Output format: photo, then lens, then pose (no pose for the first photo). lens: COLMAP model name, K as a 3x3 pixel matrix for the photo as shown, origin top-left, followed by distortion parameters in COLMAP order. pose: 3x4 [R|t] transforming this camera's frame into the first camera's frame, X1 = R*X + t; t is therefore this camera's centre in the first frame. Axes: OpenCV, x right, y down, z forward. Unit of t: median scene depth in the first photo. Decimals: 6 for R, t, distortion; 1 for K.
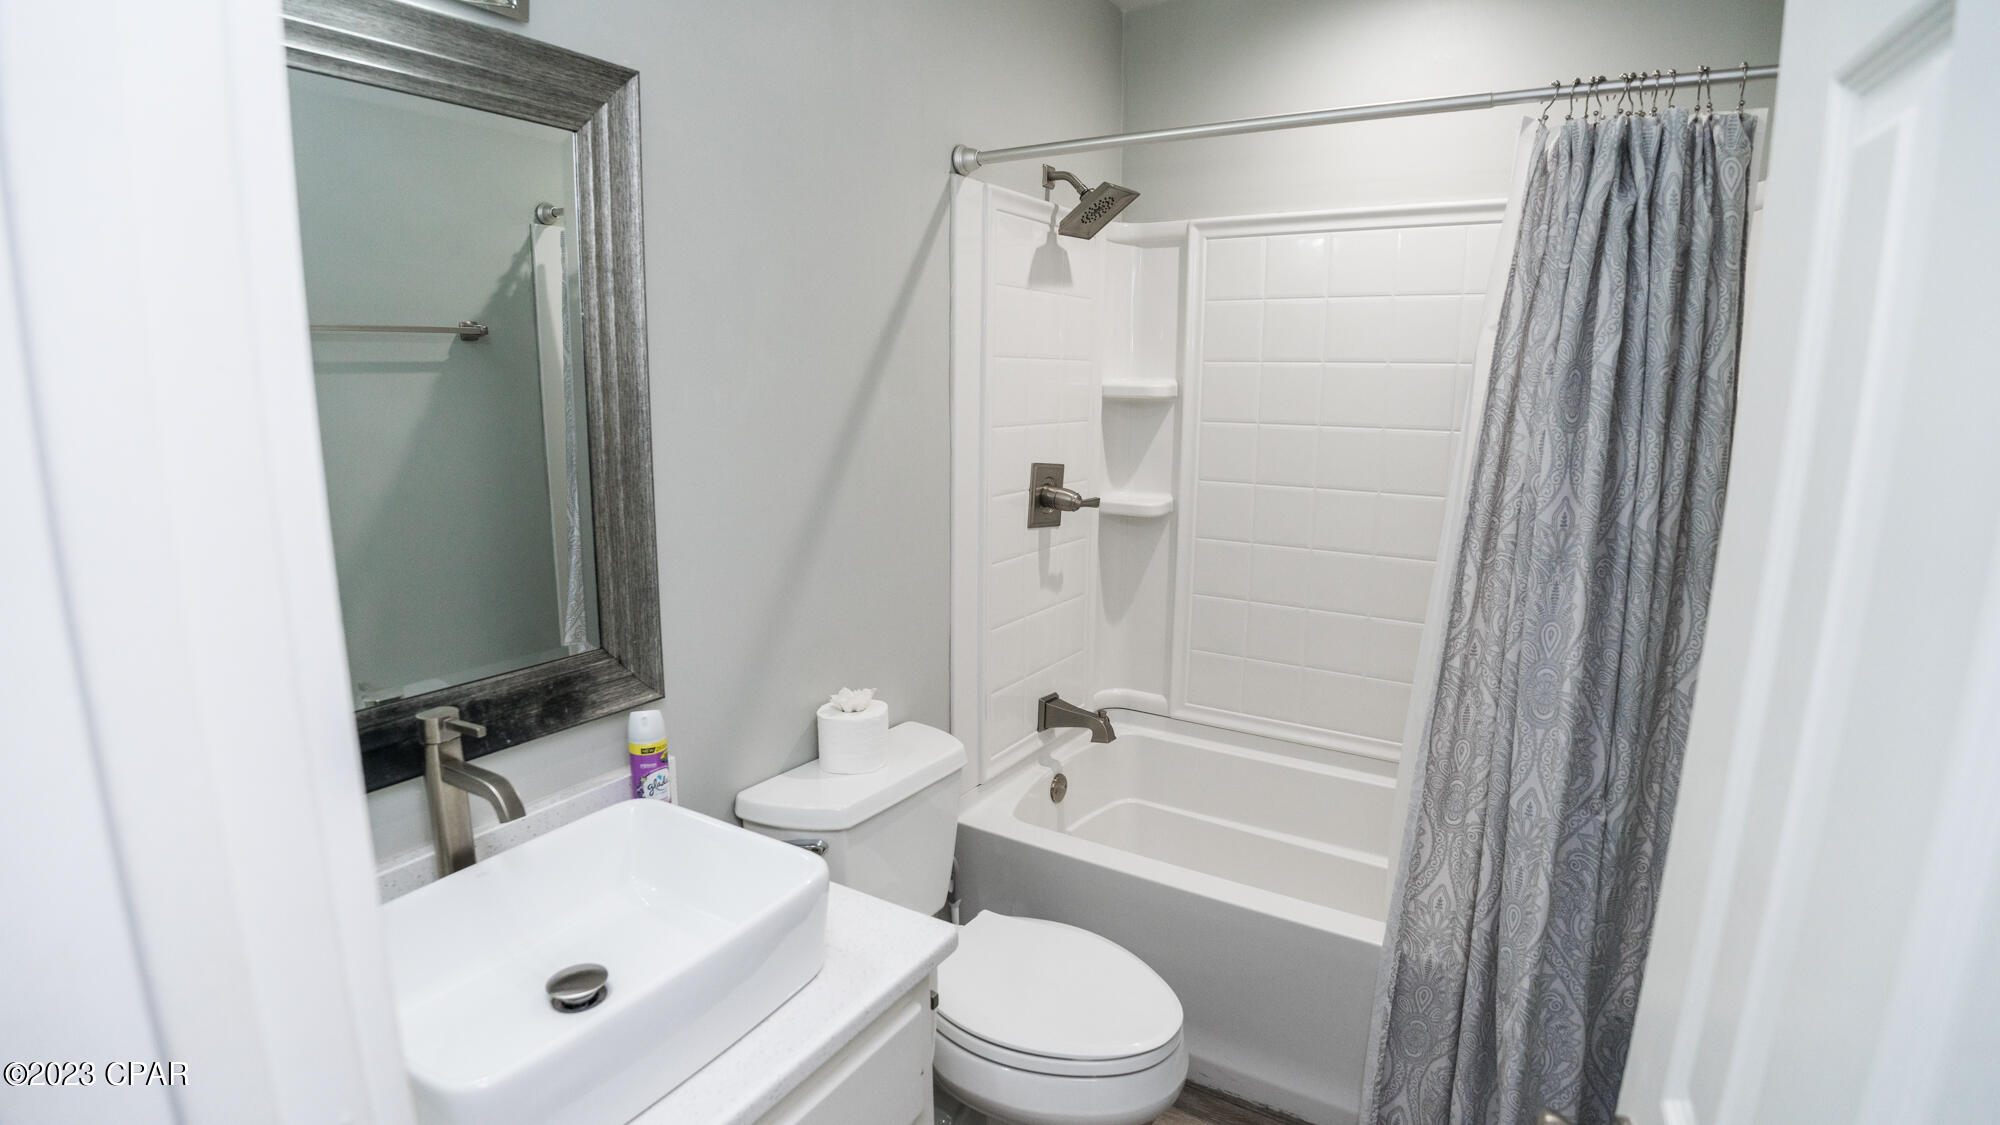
lens RADIAL K [[961.8, 0, 1003.1], [0, 961.8, 562.9], [0, 0, 1]] dist [-0.068166, 0.005791]
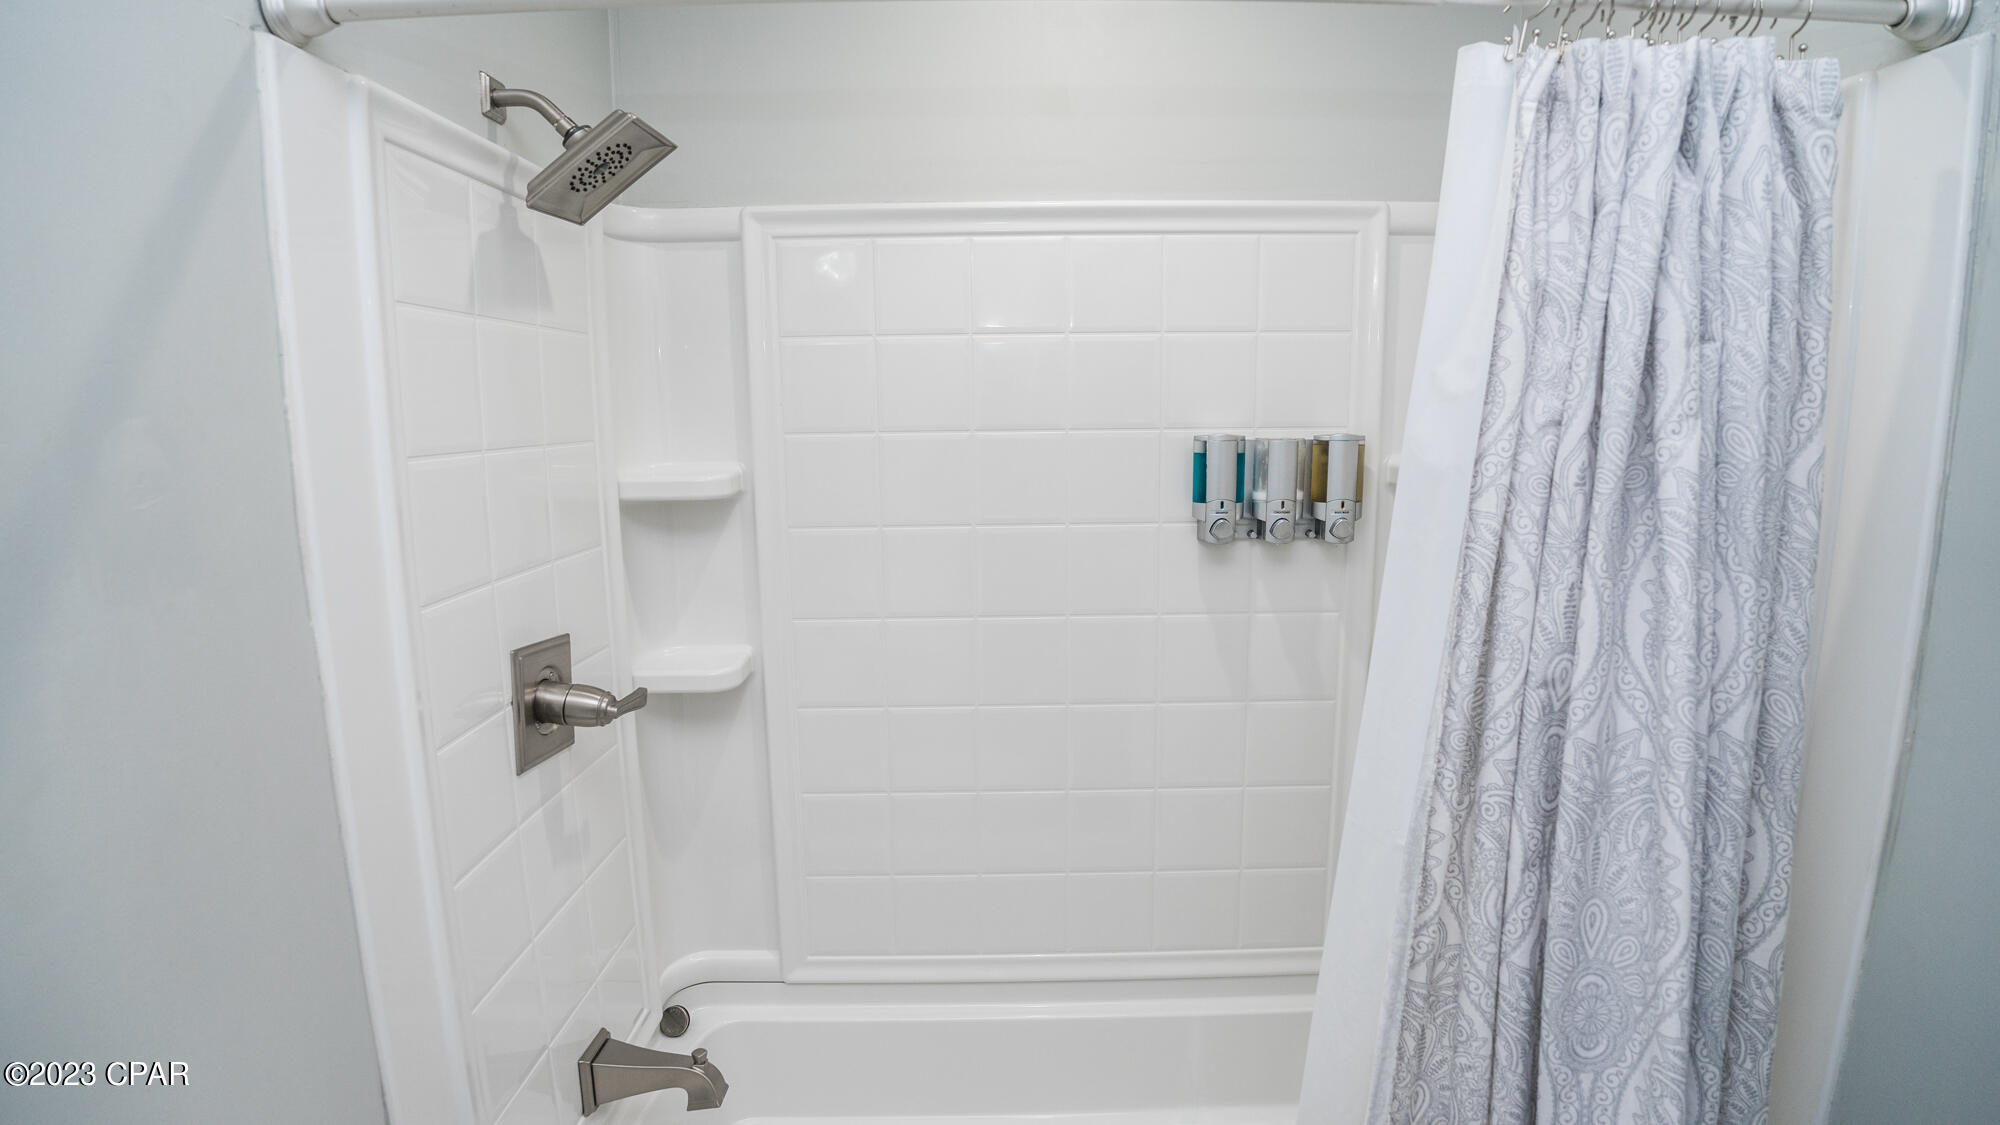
lens RADIAL K [[961.8, 0, 1003.1], [0, 961.8, 562.9], [0, 0, 1]] dist [-0.068166, 0.005791]
pose [[0.843201, -0.102893, 0.527660, -0.009630], [0.119734, 0.992803, 0.002260, -0.123903], [-0.524095, 0.061273, 0.849453, 0.440952]]
